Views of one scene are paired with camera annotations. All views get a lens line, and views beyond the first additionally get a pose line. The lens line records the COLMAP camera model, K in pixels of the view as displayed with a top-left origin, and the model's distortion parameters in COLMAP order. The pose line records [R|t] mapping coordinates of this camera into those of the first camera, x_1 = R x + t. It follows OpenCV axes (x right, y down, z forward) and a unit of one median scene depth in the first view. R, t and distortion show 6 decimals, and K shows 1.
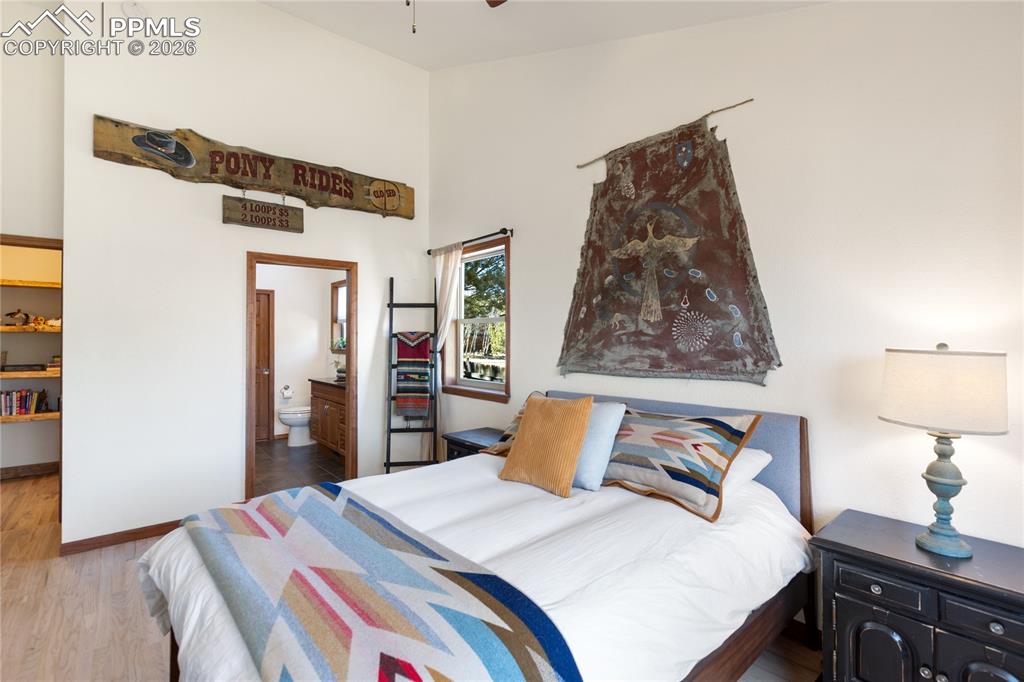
lens RADIAL K [[466.4, 0, 508.5], [0, 466.4, 338.2], [0, 0, 1]] dist [0.005547, -0.000966]
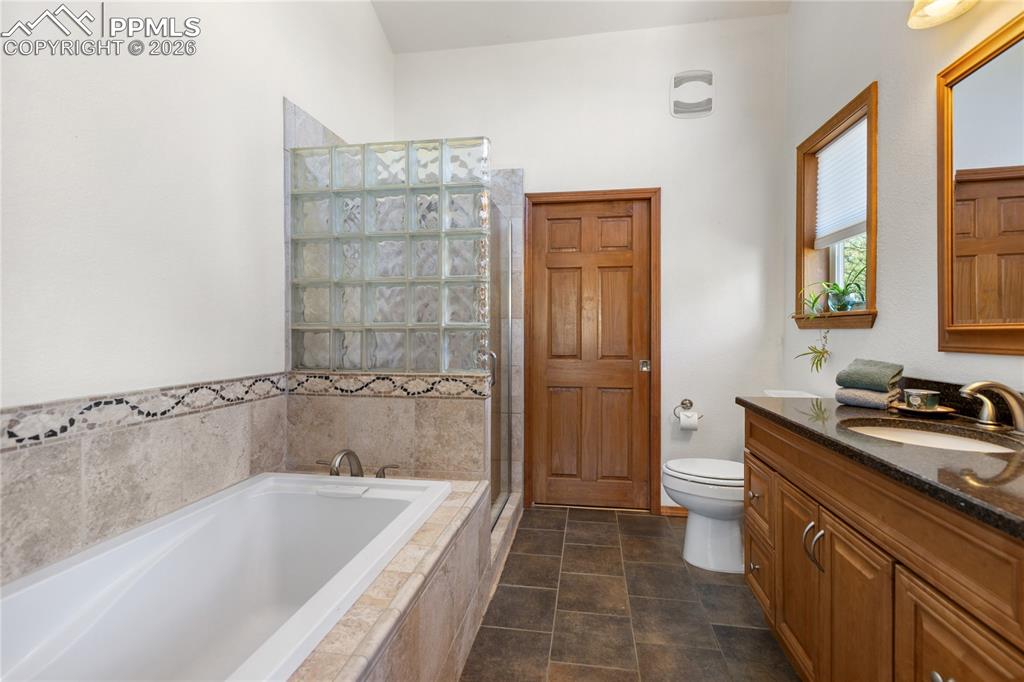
lens RADIAL K [[466.4, 0, 506.7], [0, 466.4, 333.2], [0, 0, 1]] dist [0.005547, -0.000966]
pose [[0.651489, 0.005690, -0.758637, -0.252433], [0.006866, 0.999887, 0.013395, 0.030708], [0.758627, -0.013935, 0.651376, 0.587183]]
